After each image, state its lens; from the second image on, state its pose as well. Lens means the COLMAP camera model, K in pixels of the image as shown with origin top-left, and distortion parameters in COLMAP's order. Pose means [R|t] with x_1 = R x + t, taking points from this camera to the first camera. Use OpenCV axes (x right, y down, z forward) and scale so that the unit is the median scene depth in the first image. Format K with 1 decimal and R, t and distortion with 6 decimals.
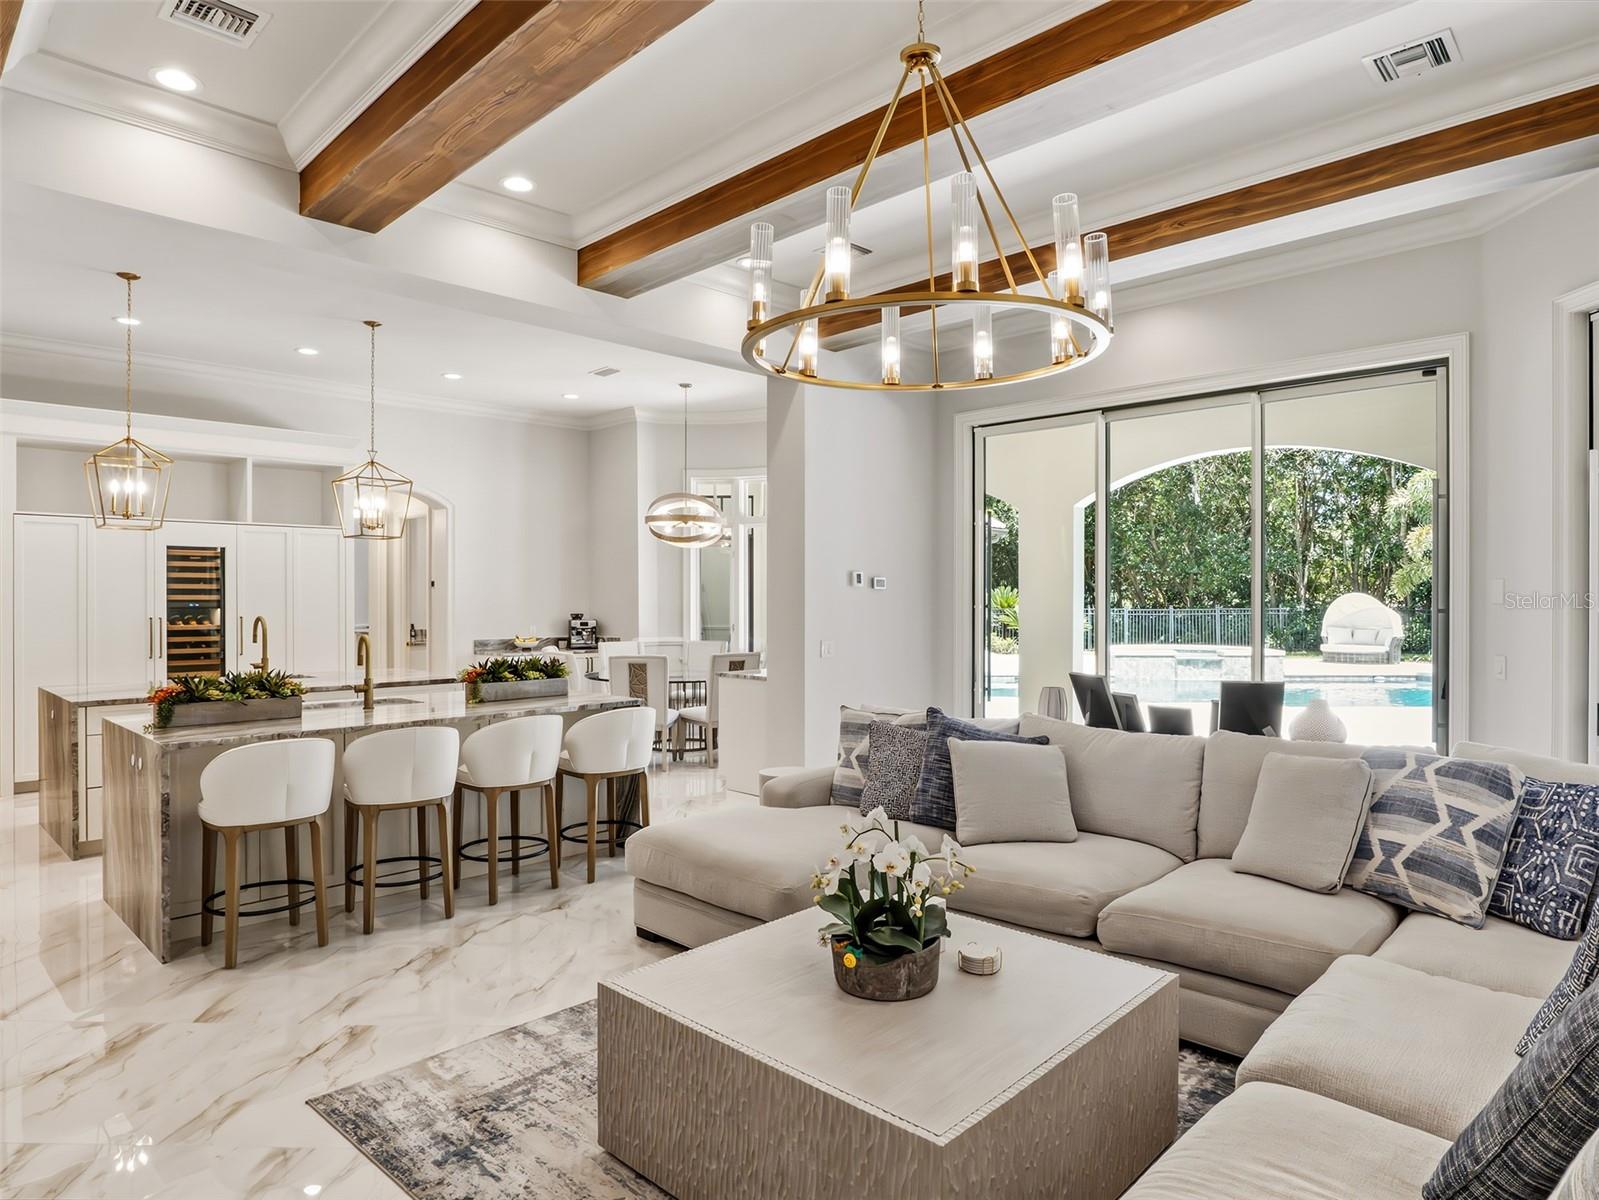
lens RADIAL K [[959.9, 0, 803.9], [0, 959.9, 601.6], [0, 0, 1]] dist [-0.035972, 0.006775]
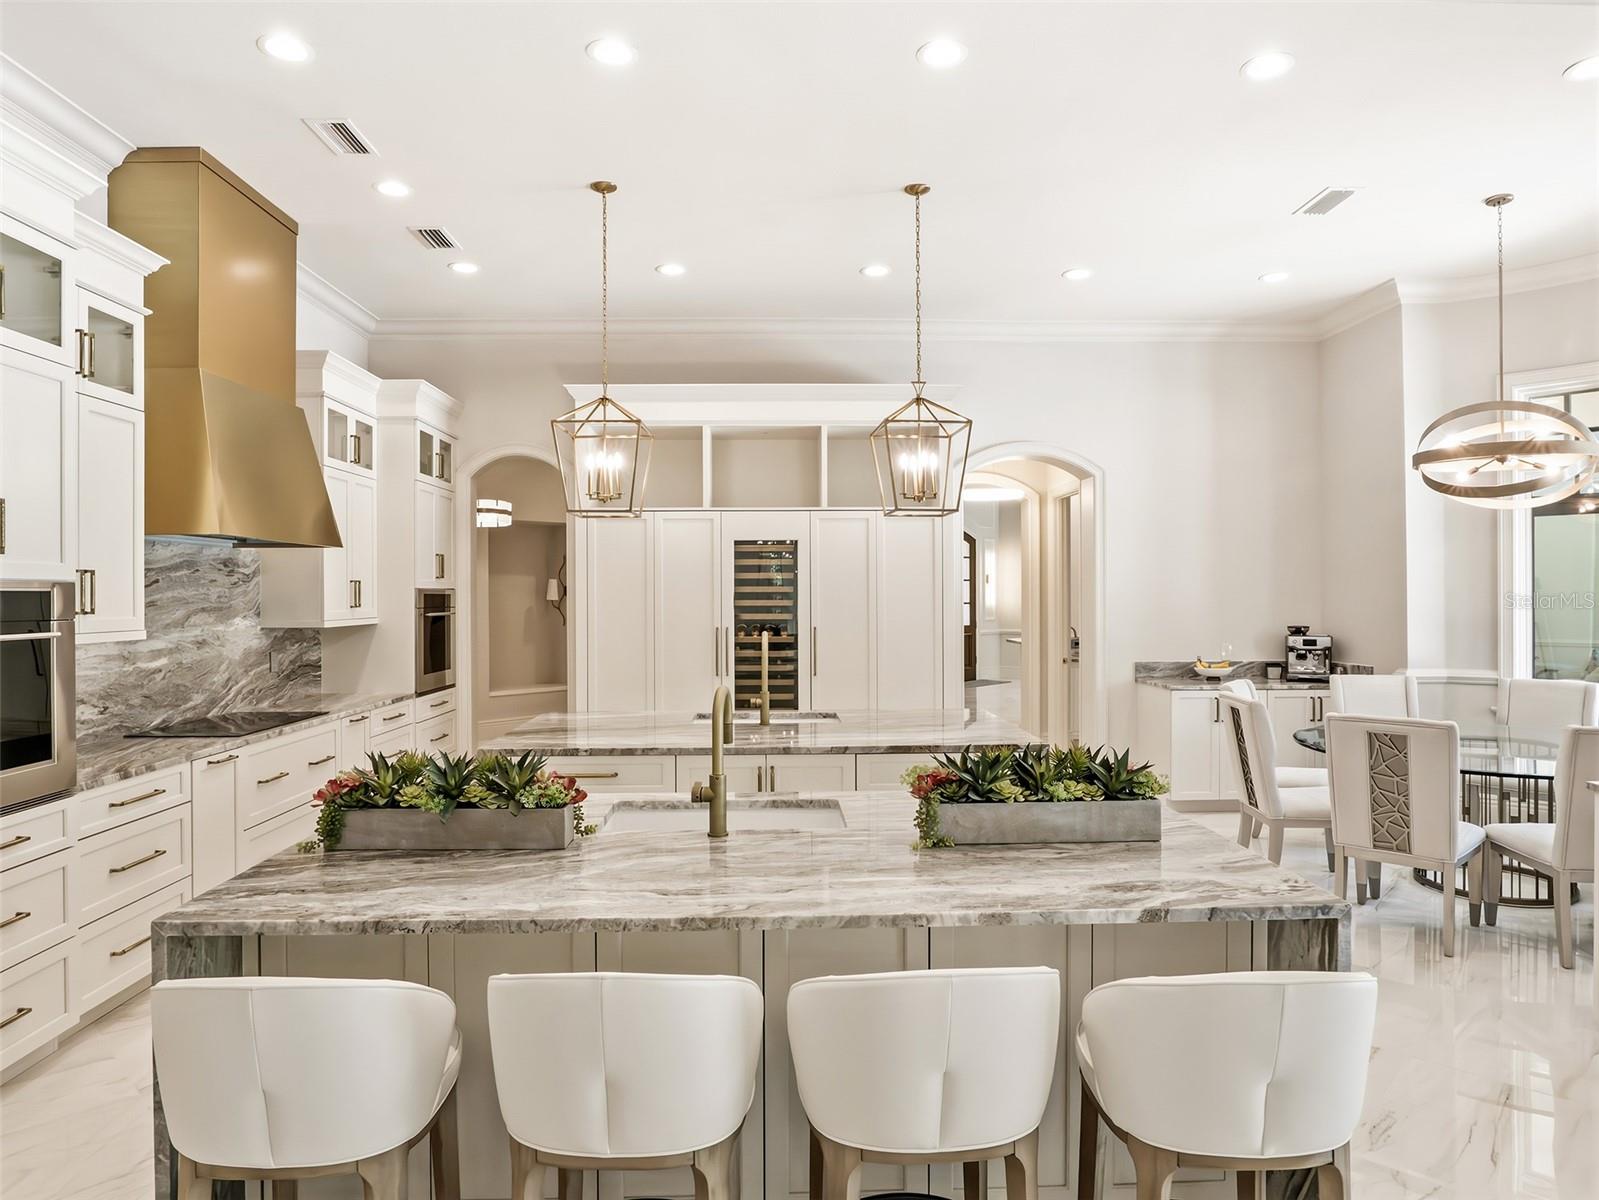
lens RADIAL K [[959.9, 0, 793.0], [0, 959.9, 598.7], [0, 0, 1]] dist [-0.035972, 0.006775]
pose [[0.717284, -0.002253, -0.696777, -0.045437], [0.001276, 0.999997, -0.001919, -0.005697], [0.696780, 0.000488, 0.717285, 0.381650]]
